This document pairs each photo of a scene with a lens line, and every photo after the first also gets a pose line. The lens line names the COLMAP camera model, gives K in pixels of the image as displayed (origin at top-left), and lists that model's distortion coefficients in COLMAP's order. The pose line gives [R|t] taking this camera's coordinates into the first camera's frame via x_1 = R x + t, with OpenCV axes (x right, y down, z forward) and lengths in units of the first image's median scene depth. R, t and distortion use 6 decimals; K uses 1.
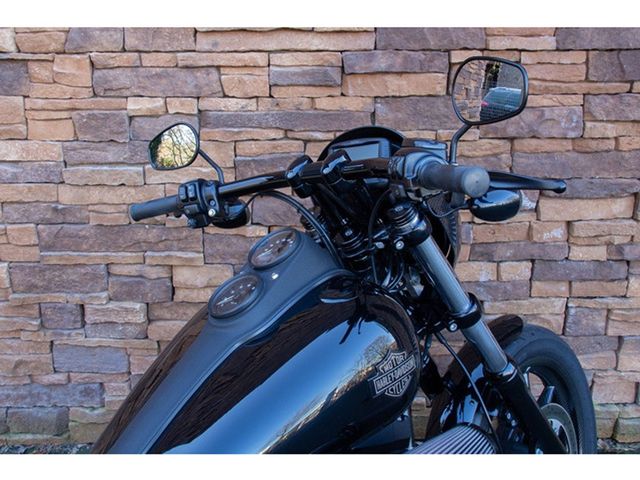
lens RADIAL K [[654.5, 0, 312.8], [0, 654.5, 216.5], [0, 0, 1]] dist [-0.048537, 0.000000]
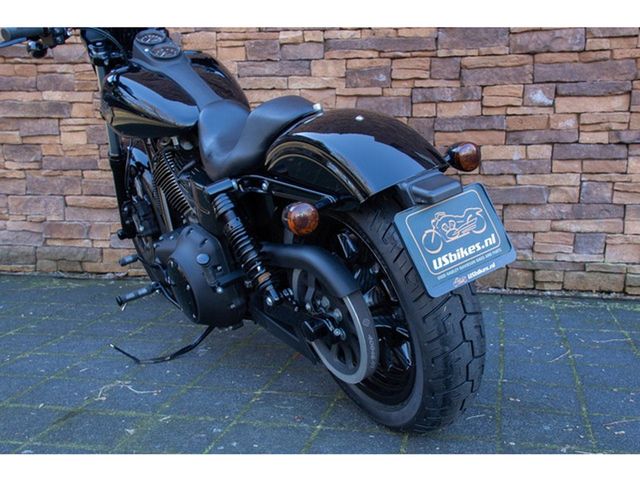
lens RADIAL K [[741.4, 0, 346.4], [0, 741.4, 261.8], [0, 0, 1]] dist [0.059178, 0.000000]
pose [[0.979642, 0.035353, -0.197615, 0.244785], [-0.057076, 0.992798, -0.105334, 0.543013], [0.192468, 0.114469, 0.974604, -0.652162]]
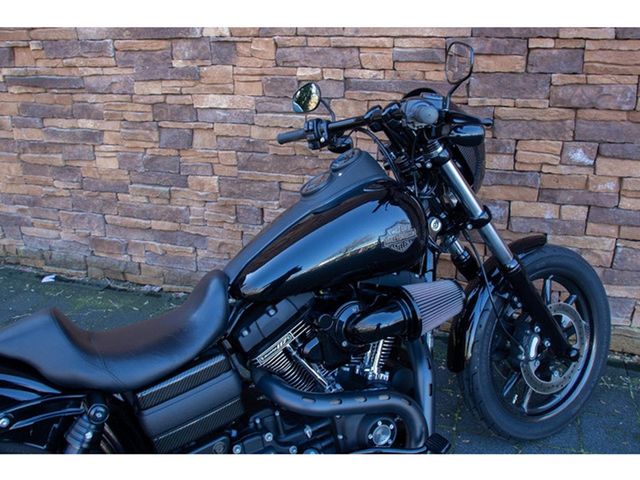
lens RADIAL K [[566.2, 0, 332.2], [0, 566.2, 226.1], [0, 0, 1]] dist [-0.145577, 0.132783]
pose [[0.952929, 0.100000, -0.286227, 0.182423], [-0.076371, 0.992771, 0.092590, 0.047620], [0.293417, -0.066372, 0.953678, -0.196904]]
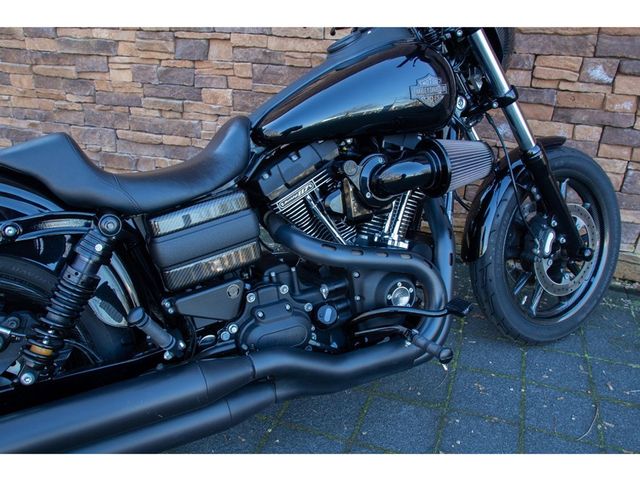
lens RADIAL K [[535.3, 0, 329.8], [0, 535.3, 245.9], [0, 0, 1]] dist [-0.147606, 0.136753]
pose [[0.948157, 0.168075, -0.269720, 0.150191], [-0.128102, 0.978829, 0.159634, 0.217004], [0.290840, -0.116806, 0.949615, -0.160657]]
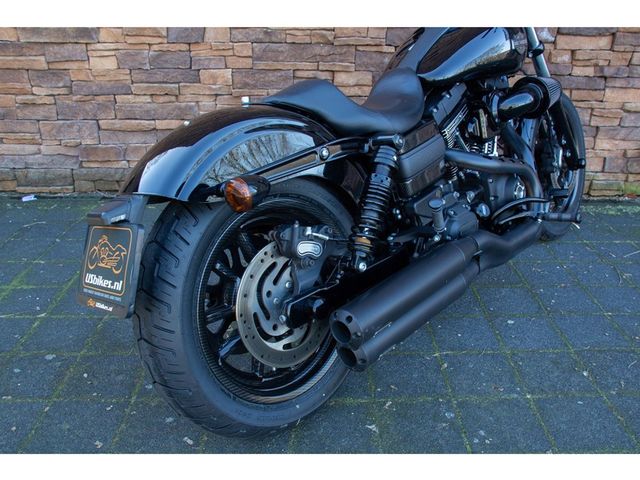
lens RADIAL K [[552.5, 0, 337.3], [0, 552.5, 250.0], [0, 0, 1]] dist [-0.128041, 0.126443]
pose [[0.999091, 0.006243, 0.042174, -0.279085], [-0.012295, 0.989381, 0.144824, 0.336754], [-0.040822, -0.145210, 0.988558, -0.434510]]
